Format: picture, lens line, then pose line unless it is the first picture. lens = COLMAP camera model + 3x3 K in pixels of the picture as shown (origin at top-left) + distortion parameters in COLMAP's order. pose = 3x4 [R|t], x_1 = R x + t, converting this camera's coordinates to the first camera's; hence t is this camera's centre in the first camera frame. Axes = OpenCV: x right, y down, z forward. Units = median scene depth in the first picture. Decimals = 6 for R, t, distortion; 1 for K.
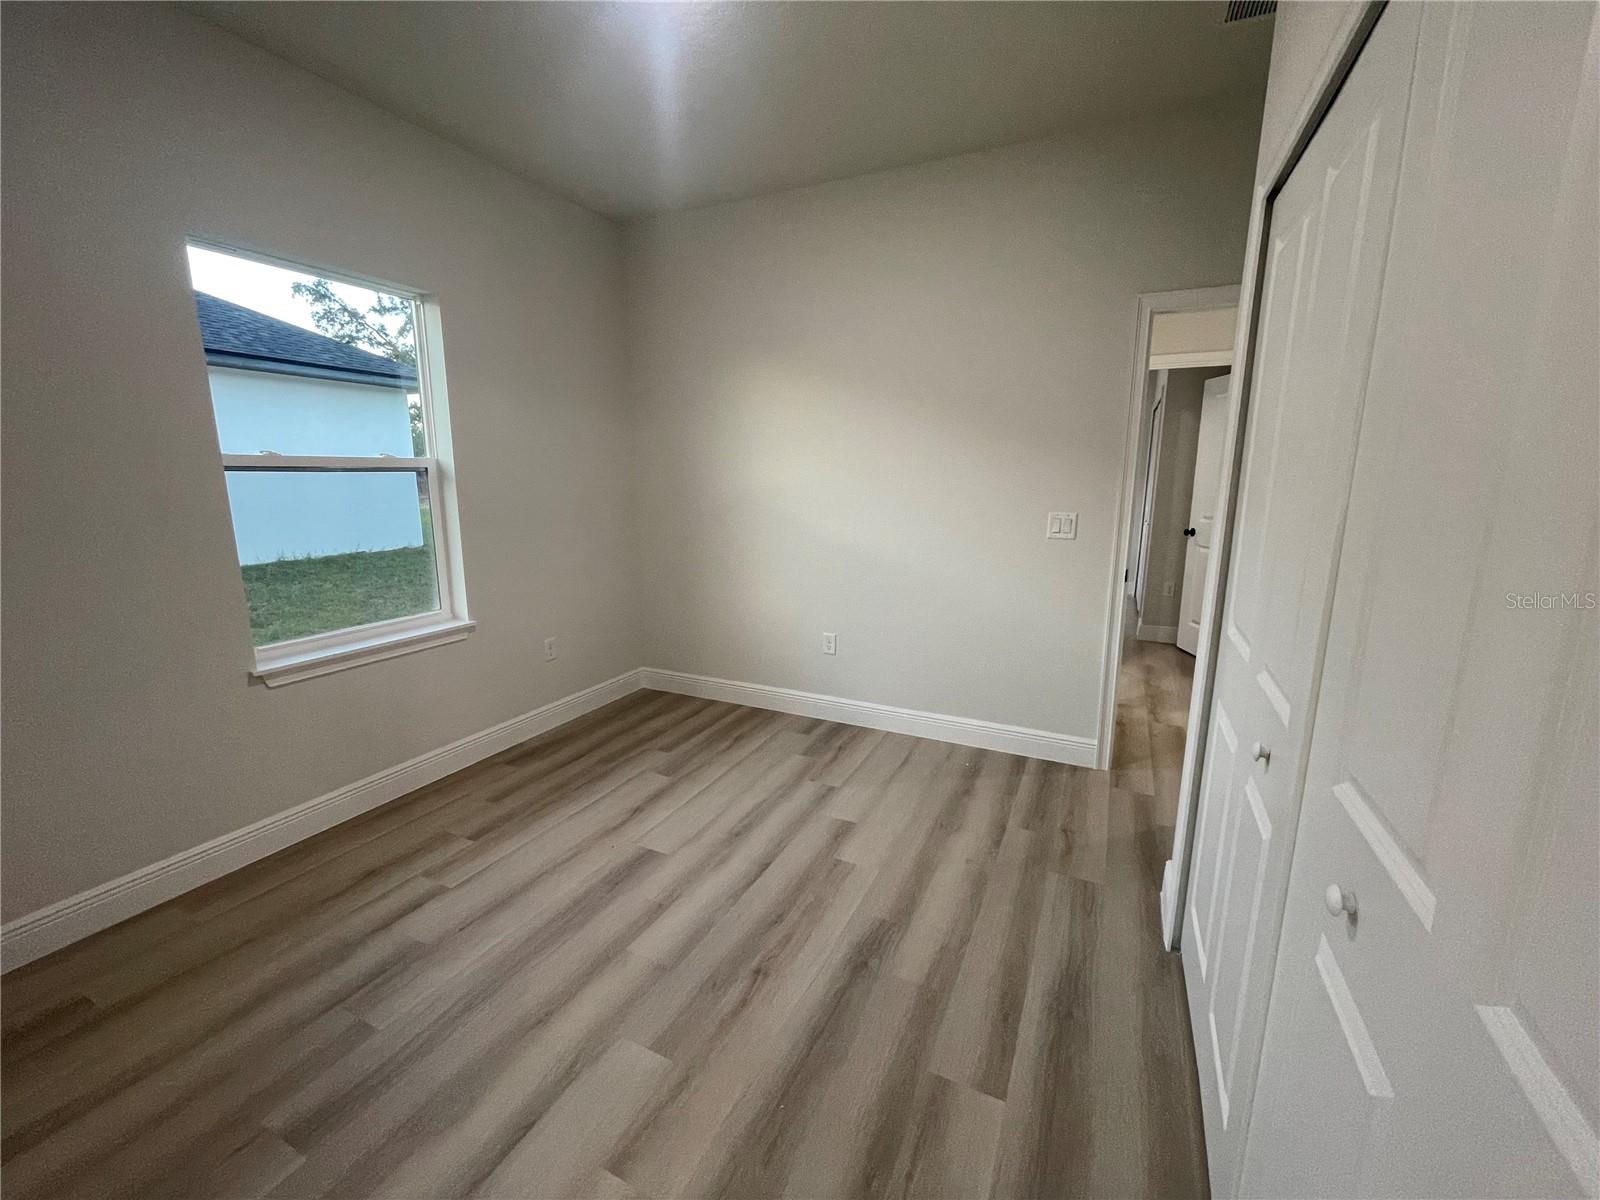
lens RADIAL K [[647.3, 0, 800.0], [0, 647.3, 600.0], [0, 0, 1]] dist [-0.001519, 0.000064]
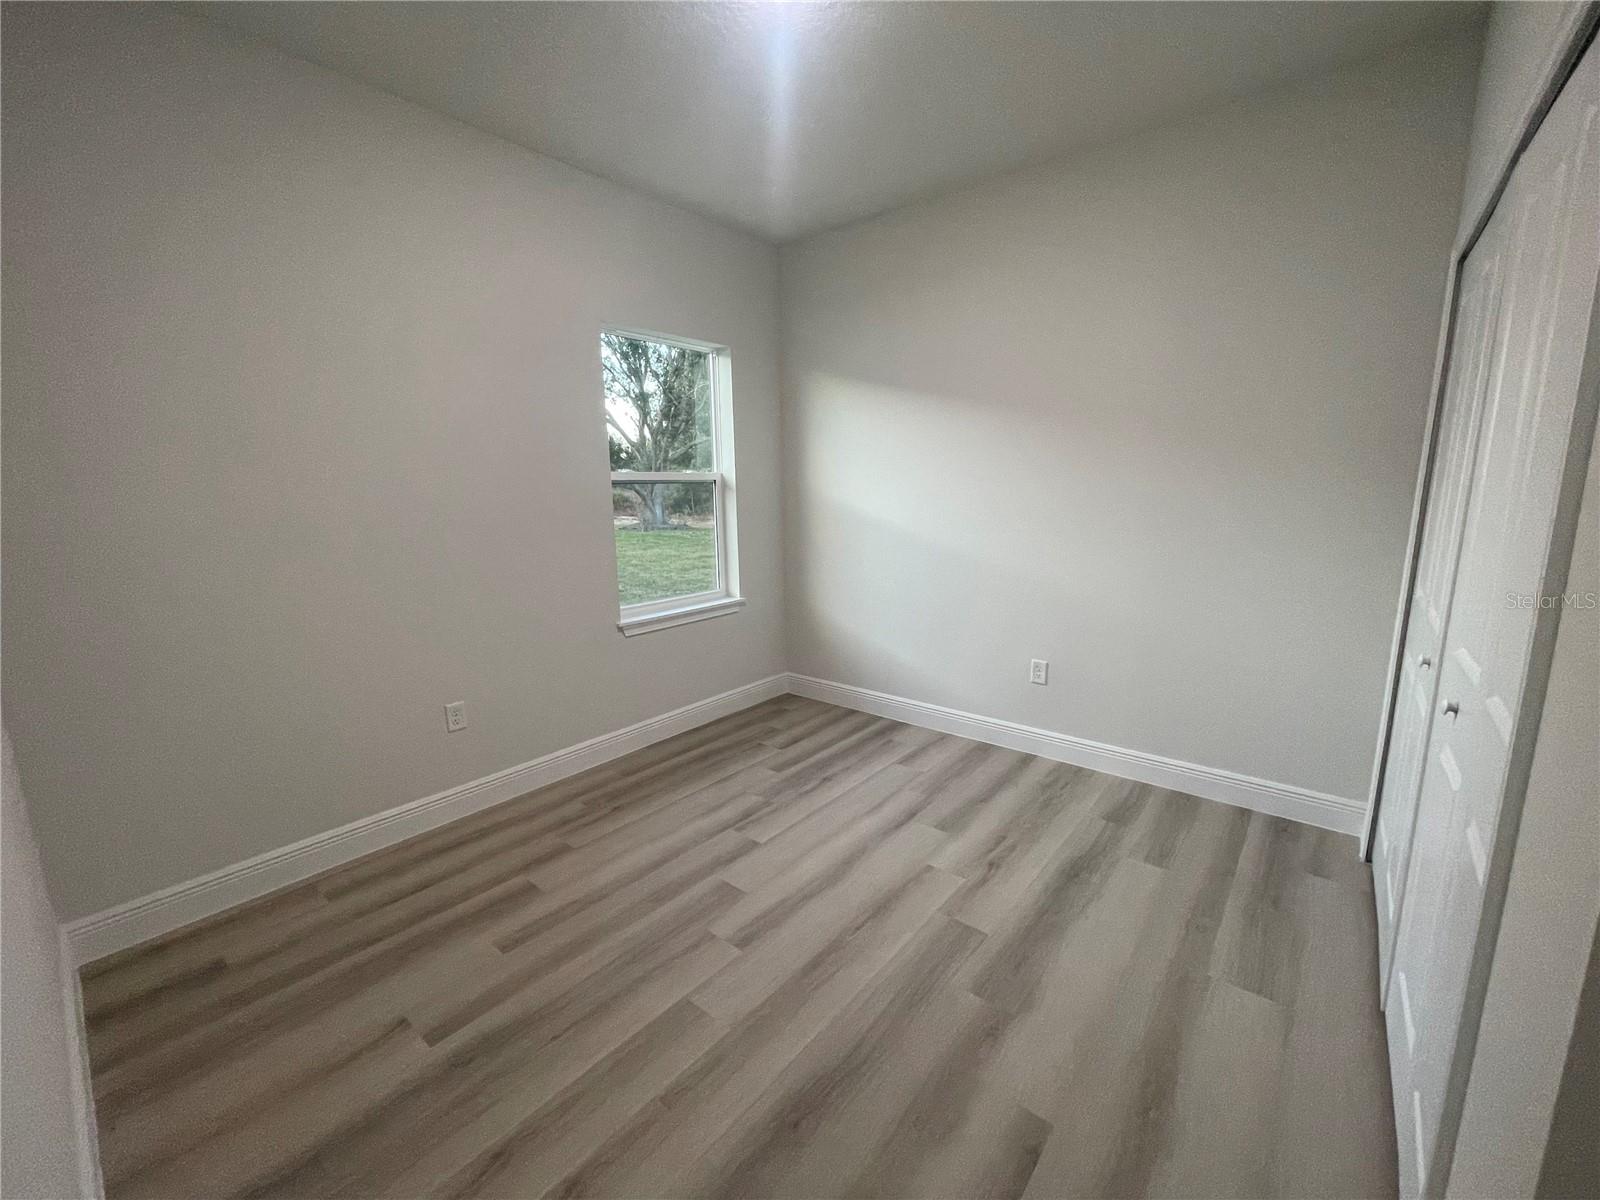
lens RADIAL K [[663.6, 0, 773.0], [0, 663.6, 605.5], [0, 0, 1]] dist [-0.000685, -0.015171]
pose [[0.970650, 0.033891, -0.238097, -0.129945], [-0.037001, 0.999278, -0.008607, 0.055616], [0.237634, 0.017164, 0.971203, -0.269915]]
